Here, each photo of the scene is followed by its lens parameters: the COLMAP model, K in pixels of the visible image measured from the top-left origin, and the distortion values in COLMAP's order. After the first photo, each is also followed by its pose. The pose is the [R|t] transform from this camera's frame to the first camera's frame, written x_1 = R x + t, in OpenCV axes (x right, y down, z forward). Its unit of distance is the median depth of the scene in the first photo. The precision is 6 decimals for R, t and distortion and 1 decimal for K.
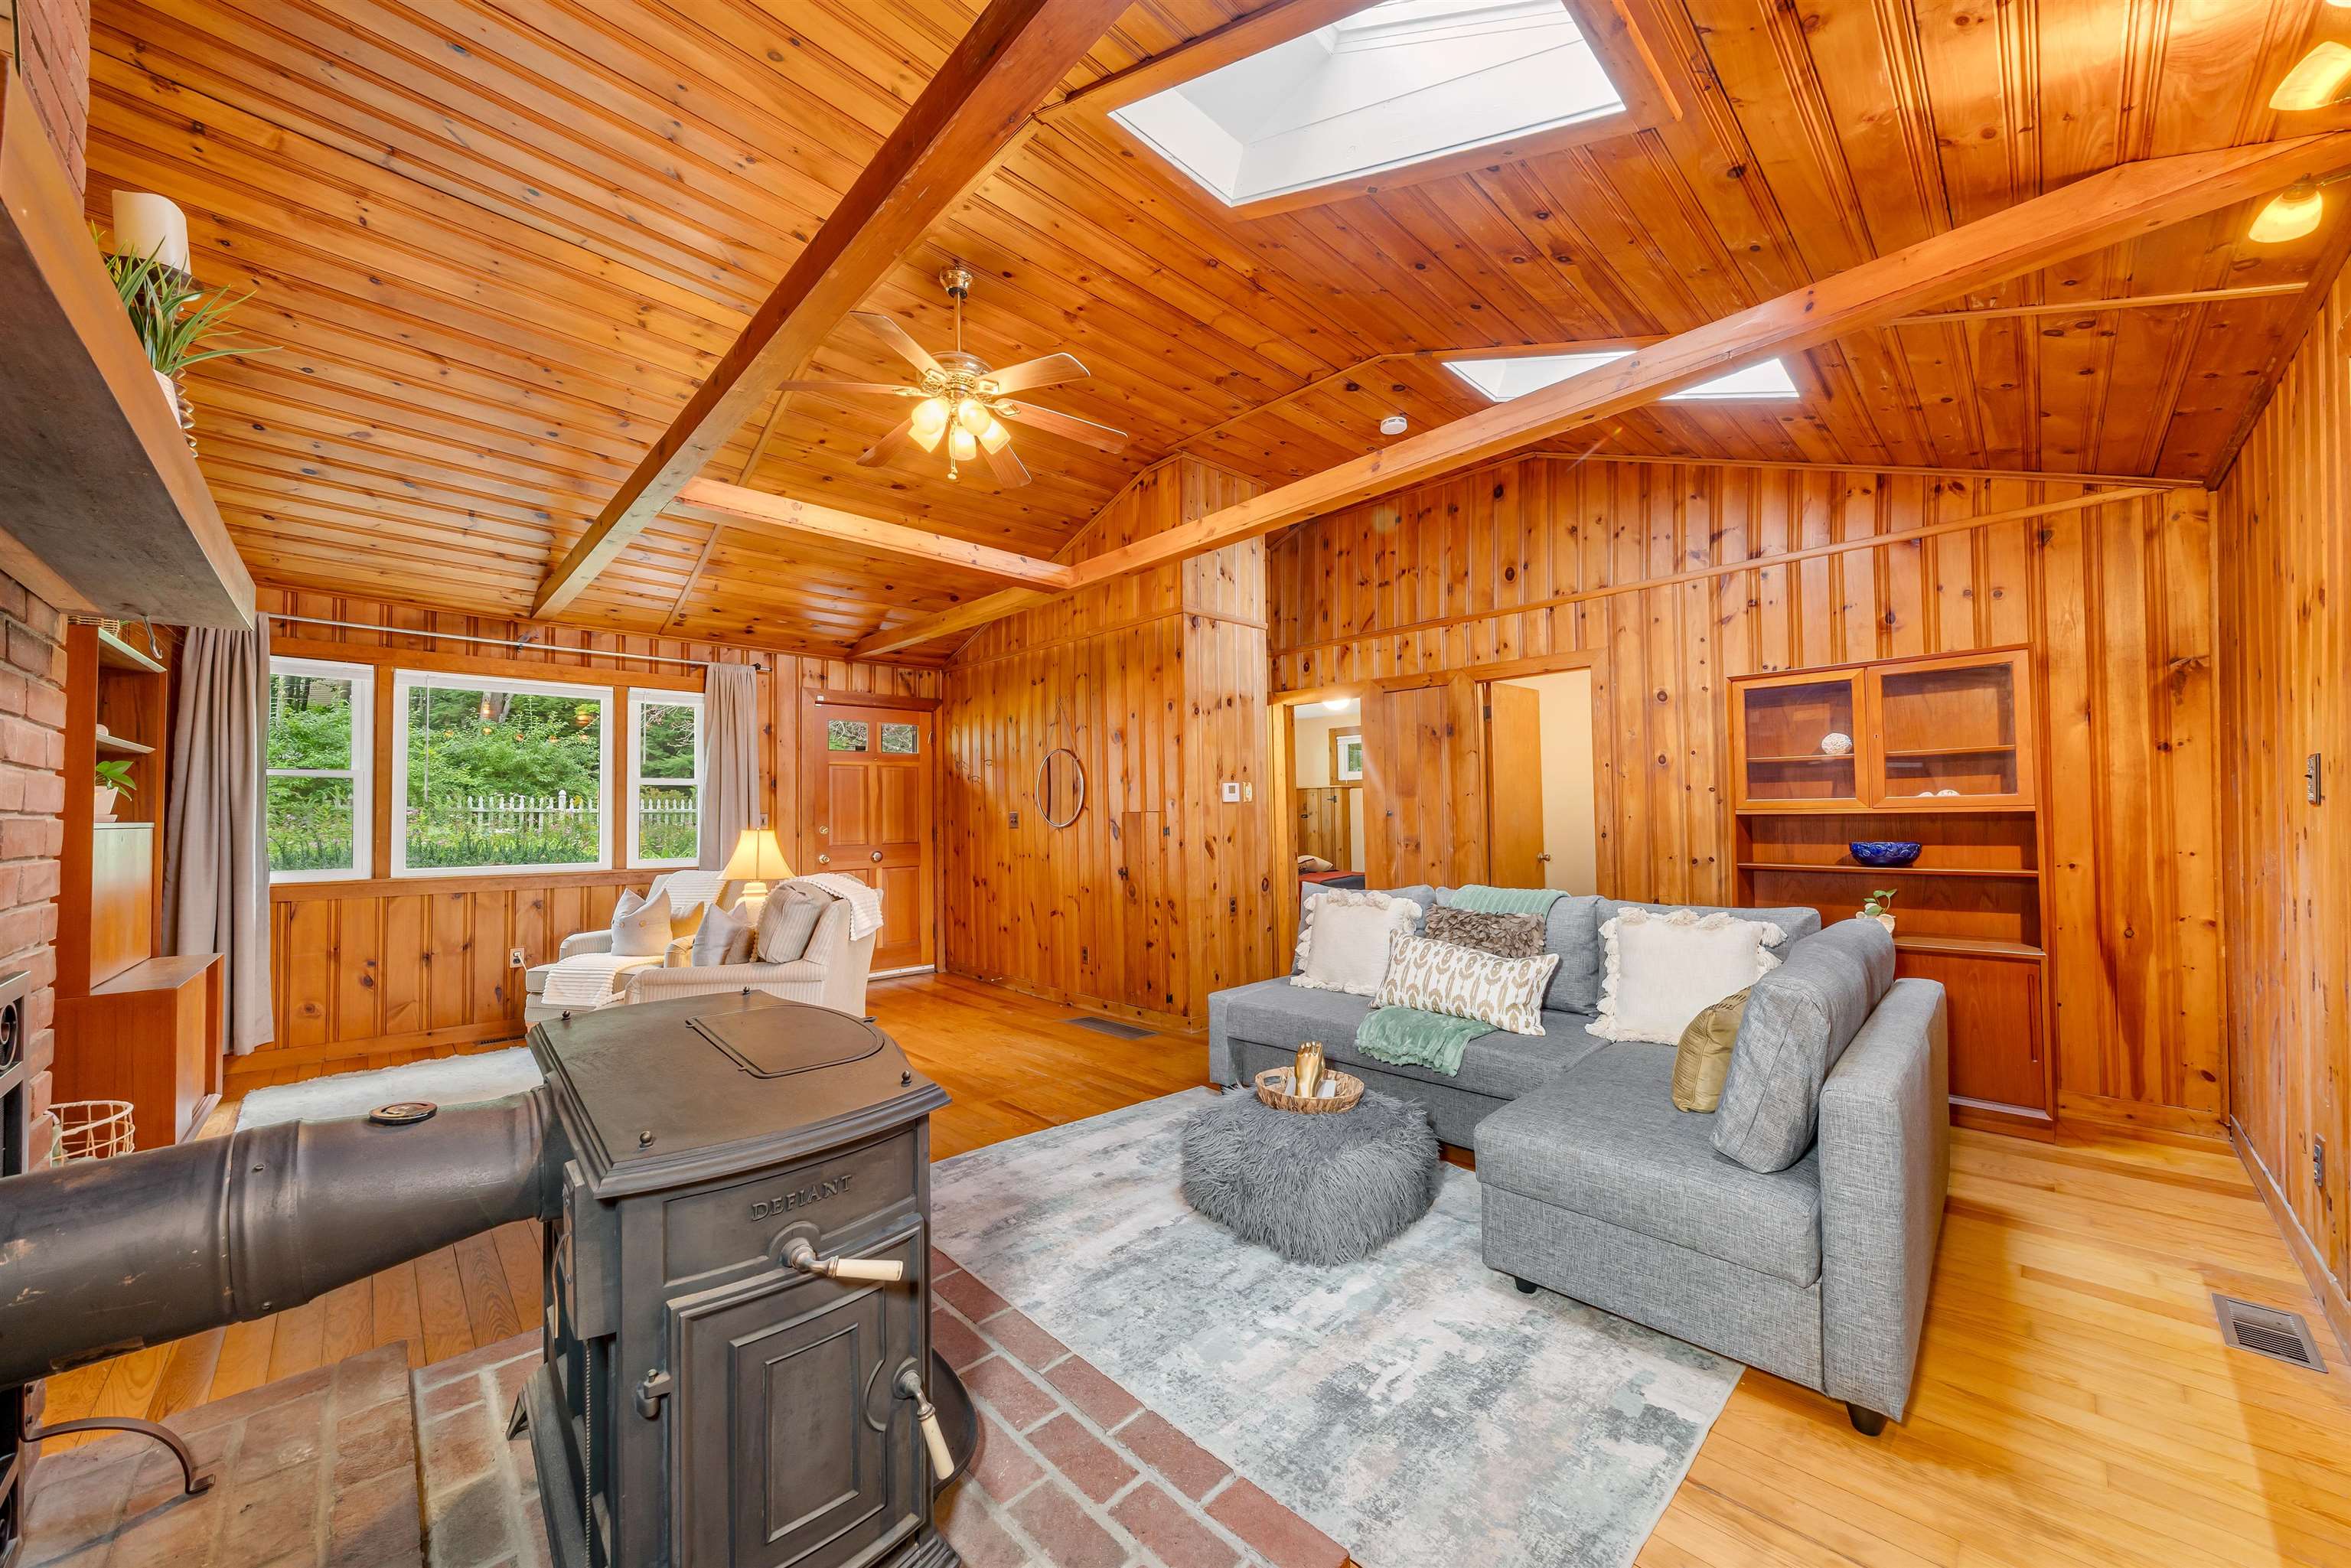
lens RADIAL K [[841.6, 0, 1170.3], [0, 841.6, 789.0], [0, 0, 1]] dist [-0.005005, 0.000047]
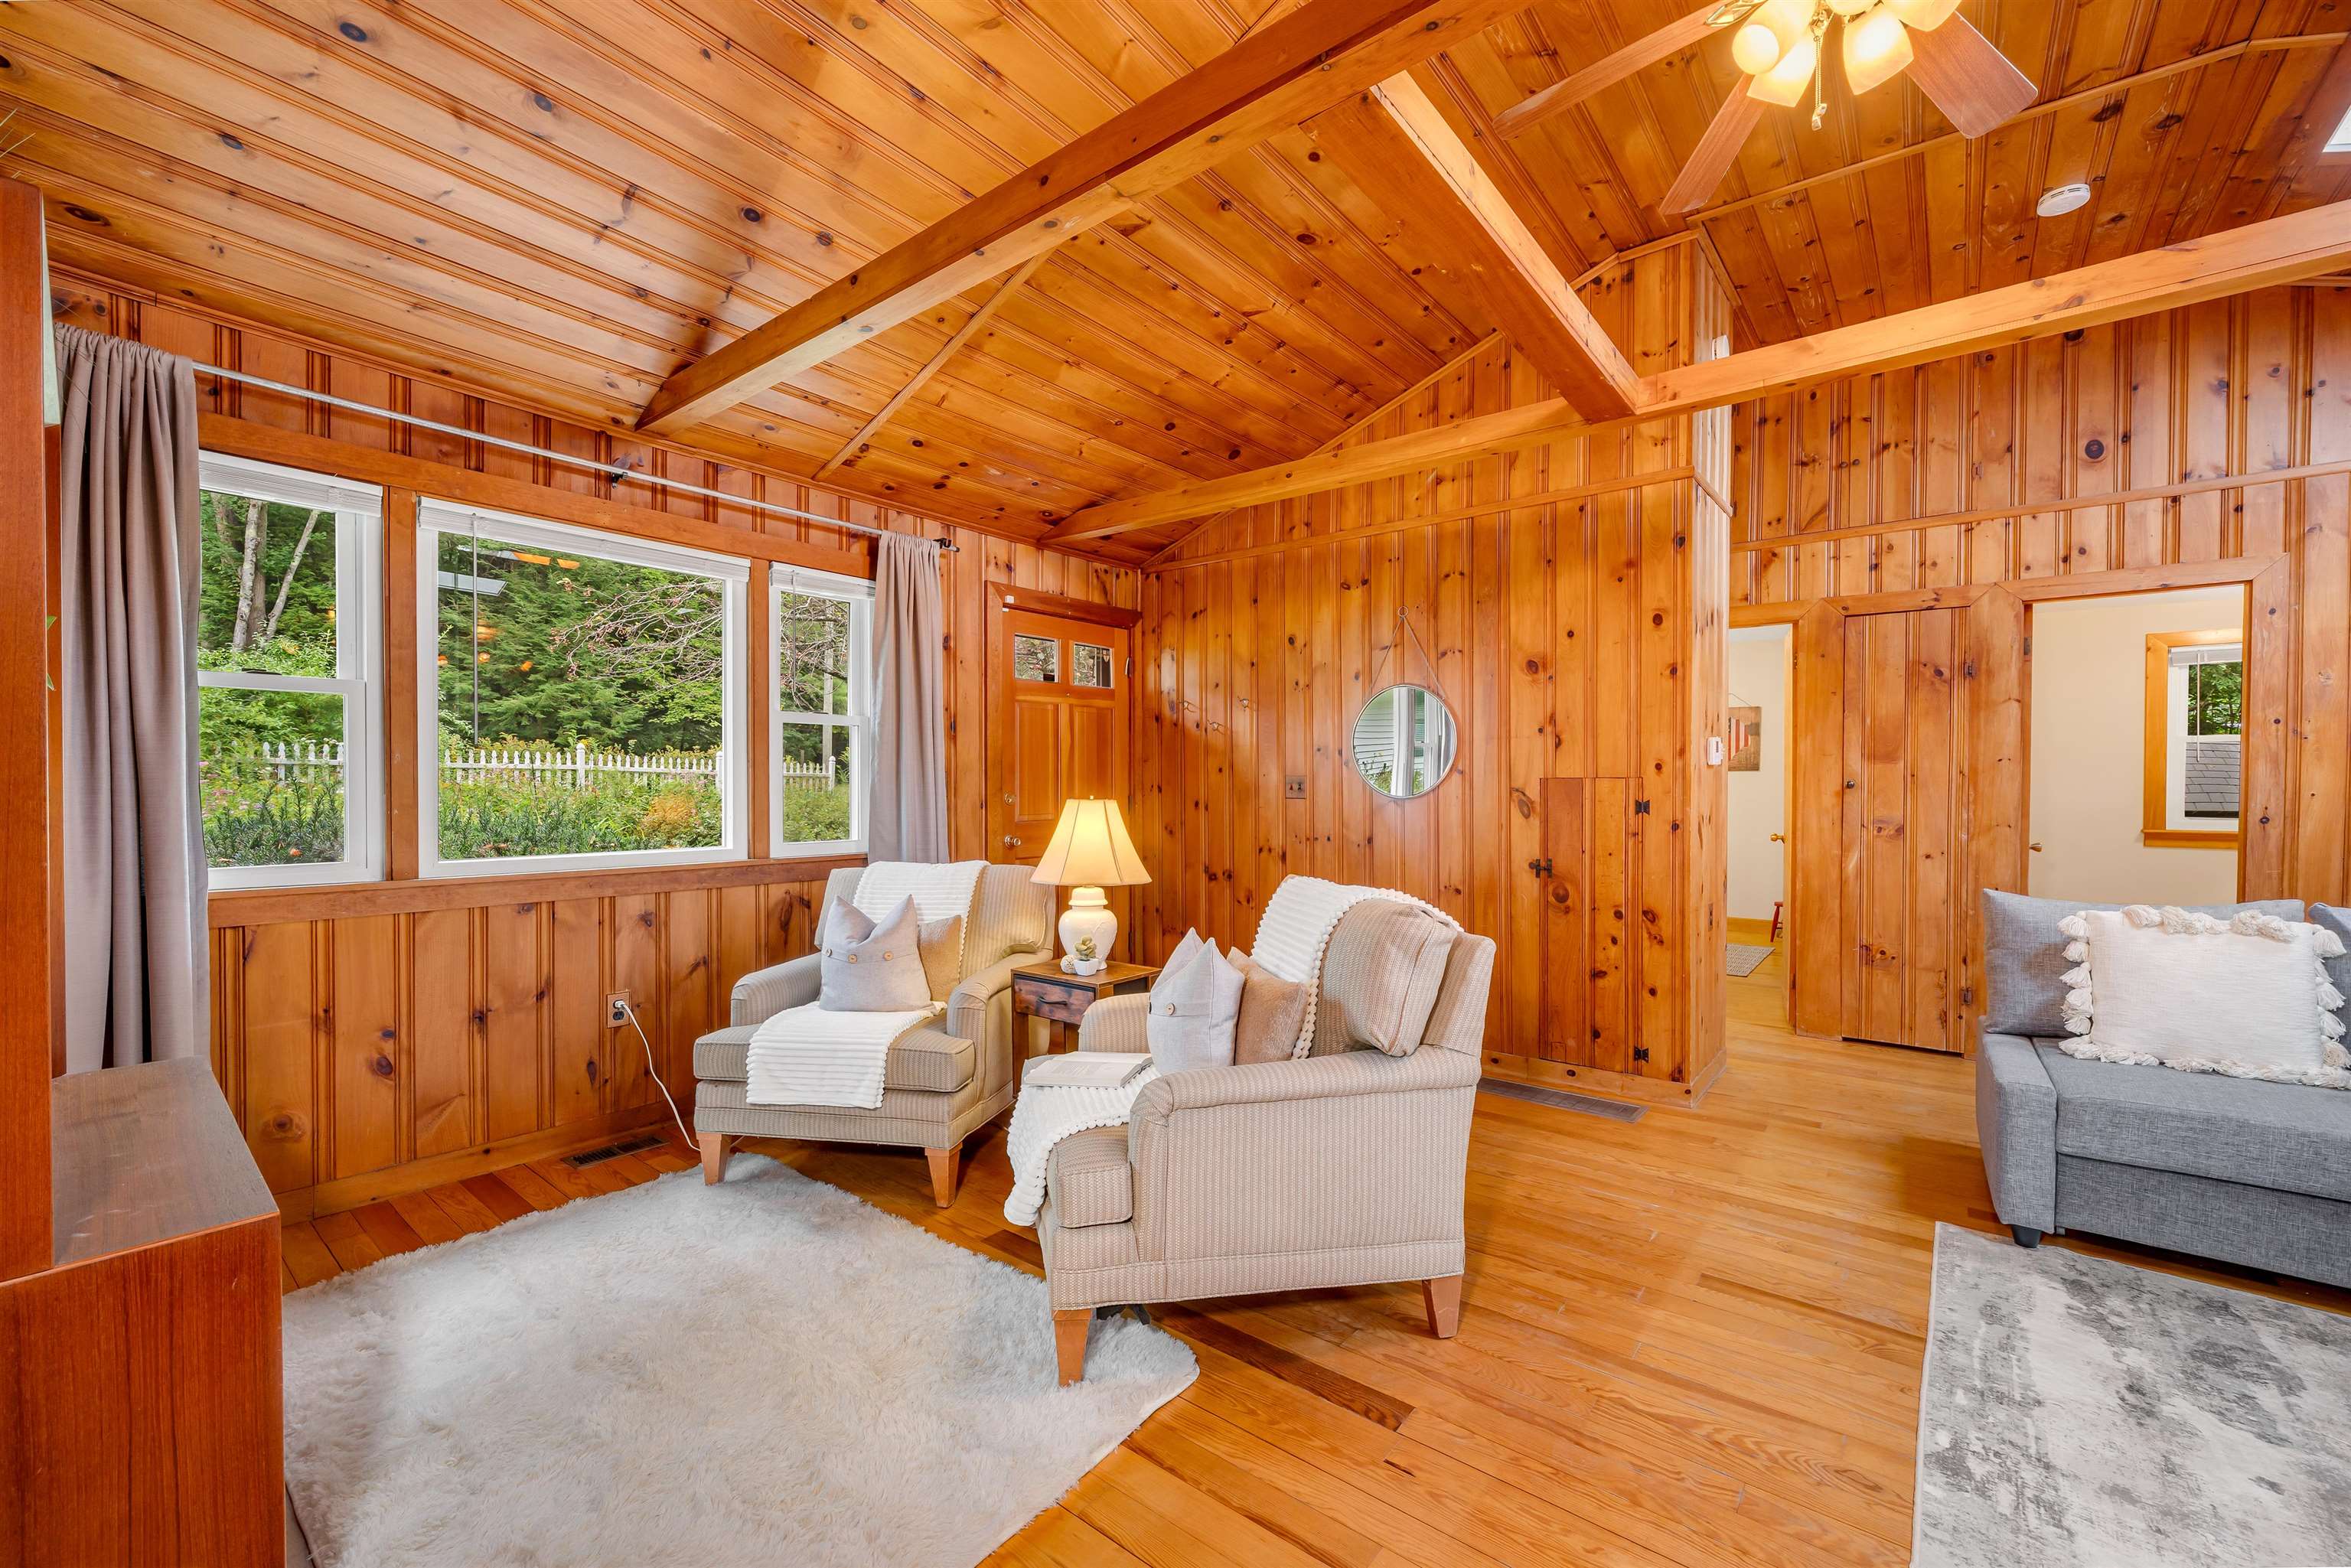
lens RADIAL K [[947.0, 0, 1177.1], [0, 947.0, 791.2], [0, 0, 1]] dist [-0.001667, -0.000371]
pose [[0.992844, 0.012699, 0.118740, -0.462915], [-0.017625, 0.999023, 0.040529, 0.013383], [-0.118110, -0.042332, 0.992098, 0.295840]]
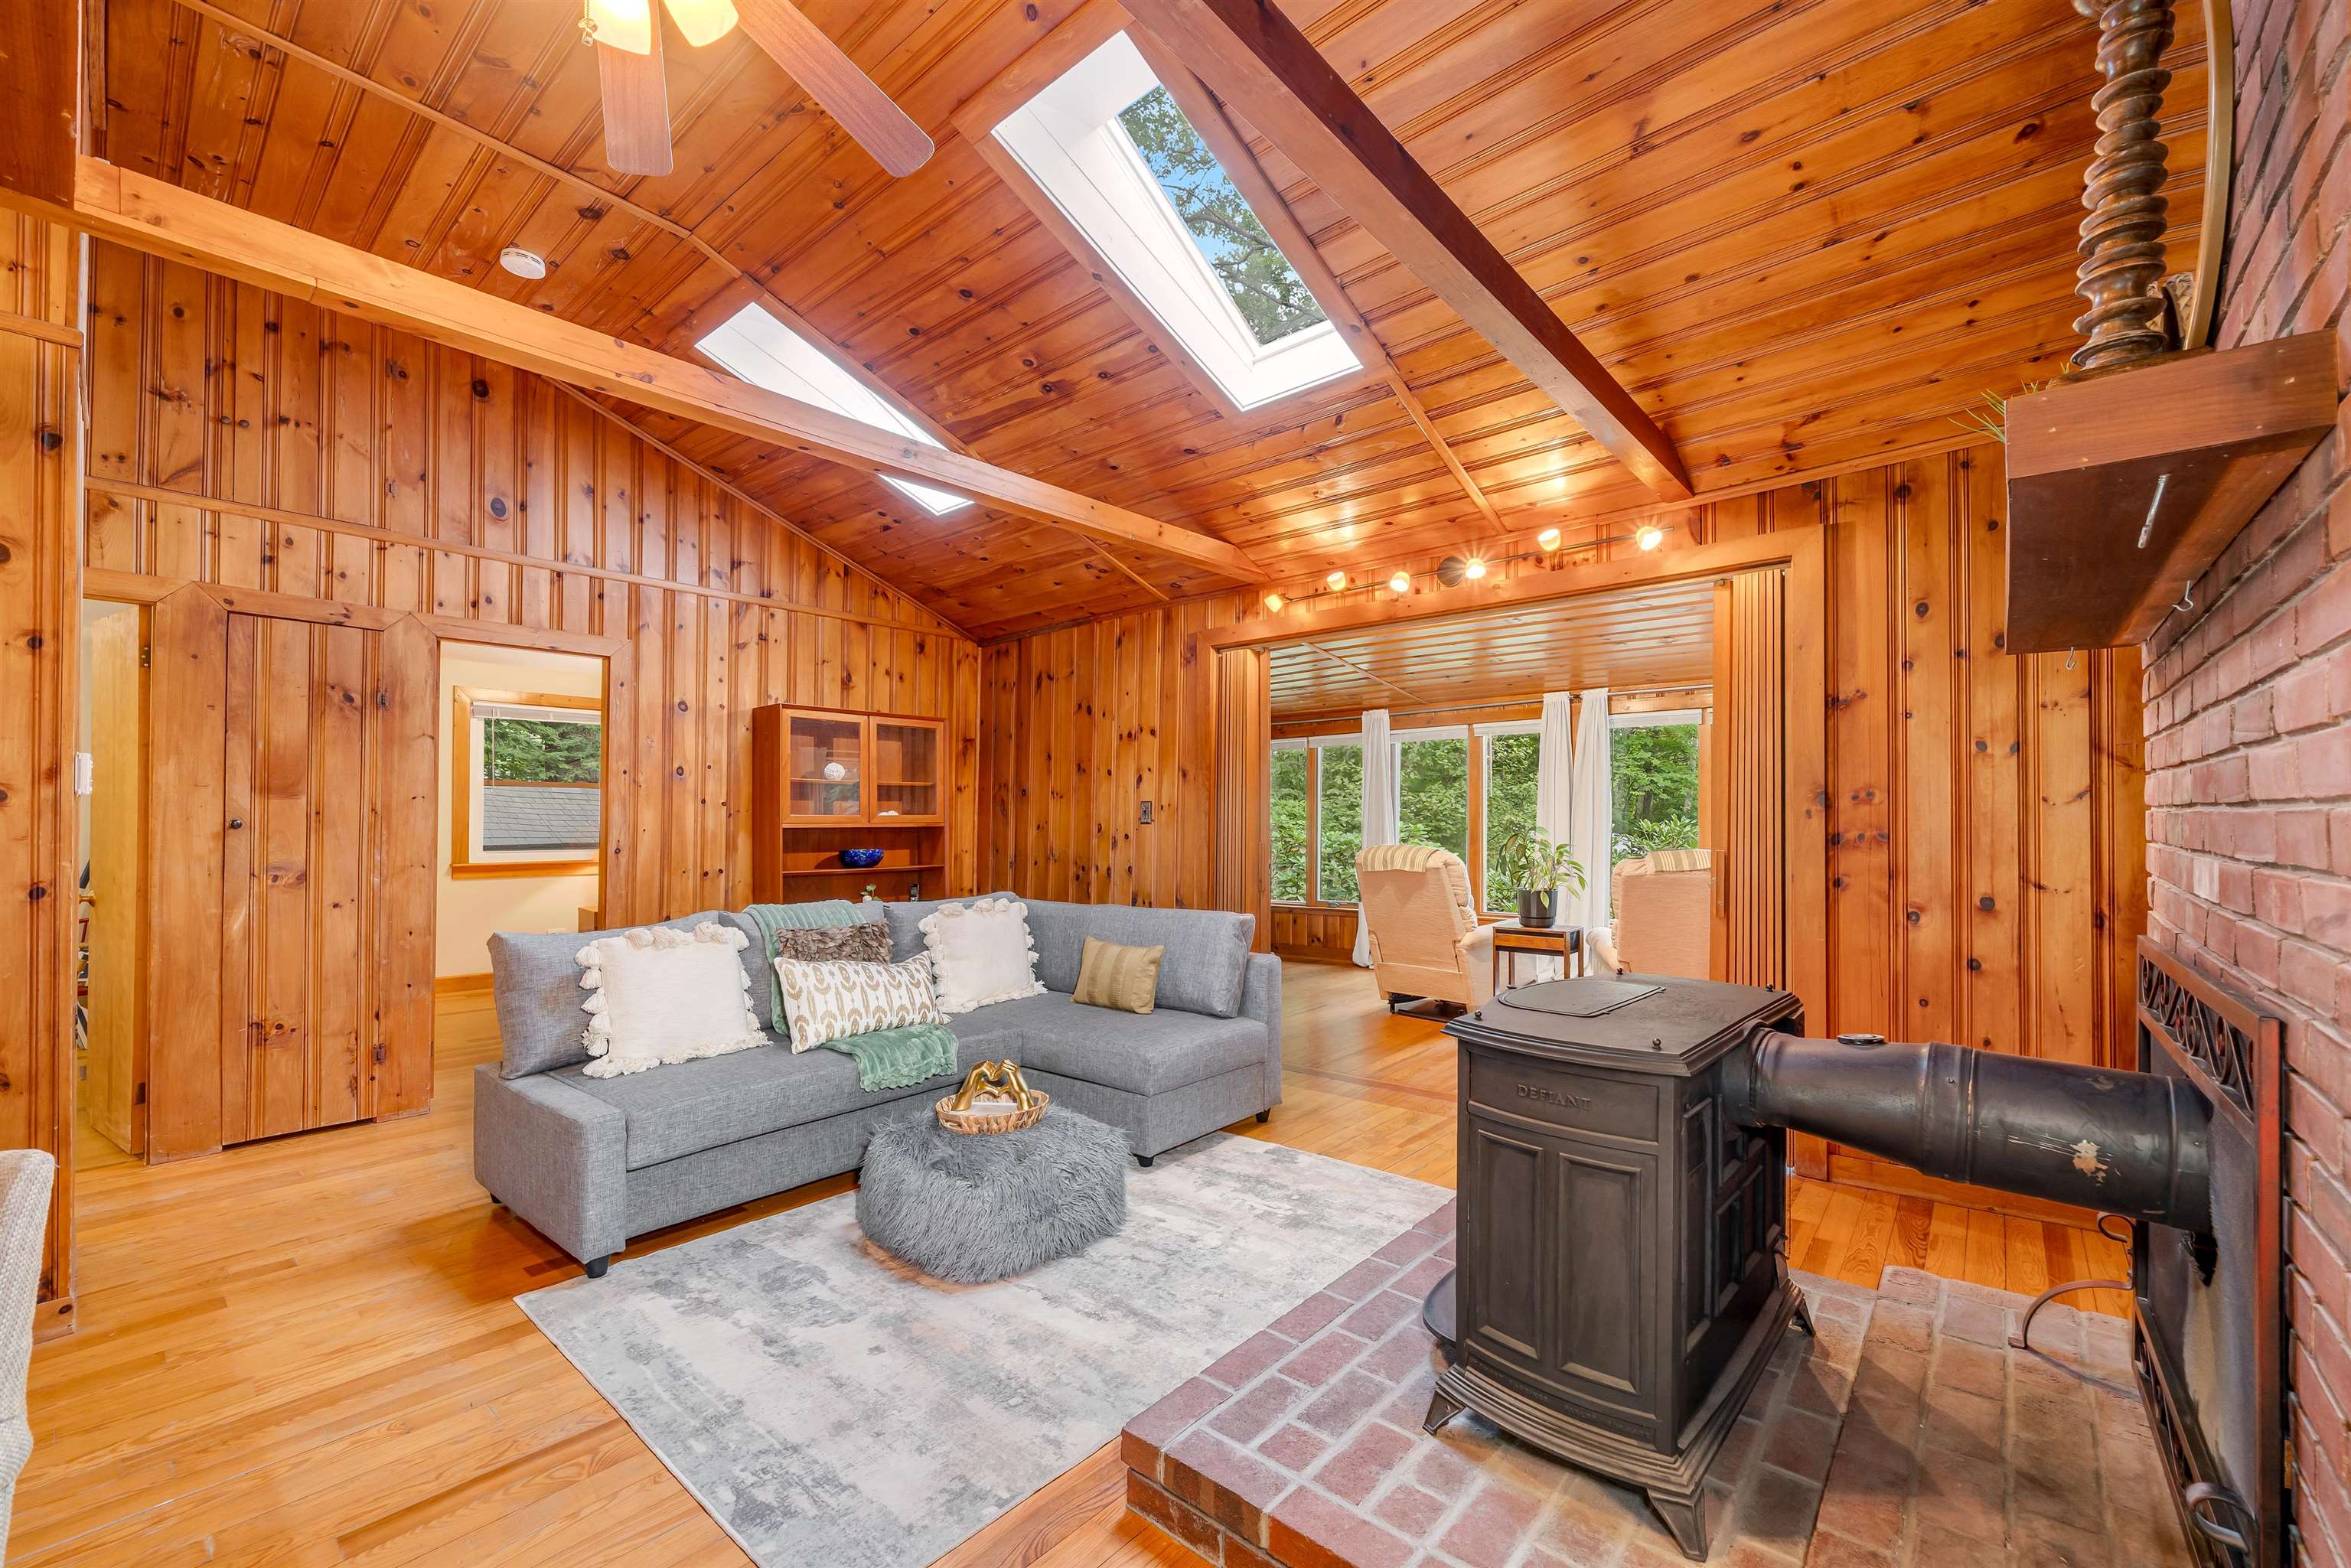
lens RADIAL K [[947.0, 0, 1170.5], [0, 947.0, 811.0], [0, 0, 1]] dist [-0.001667, -0.000371]
pose [[-0.086971, 0.022725, 0.995952, -0.495195], [-0.029951, 0.999228, -0.025415, 0.019626], [-0.995761, -0.032040, -0.086223, 0.474767]]
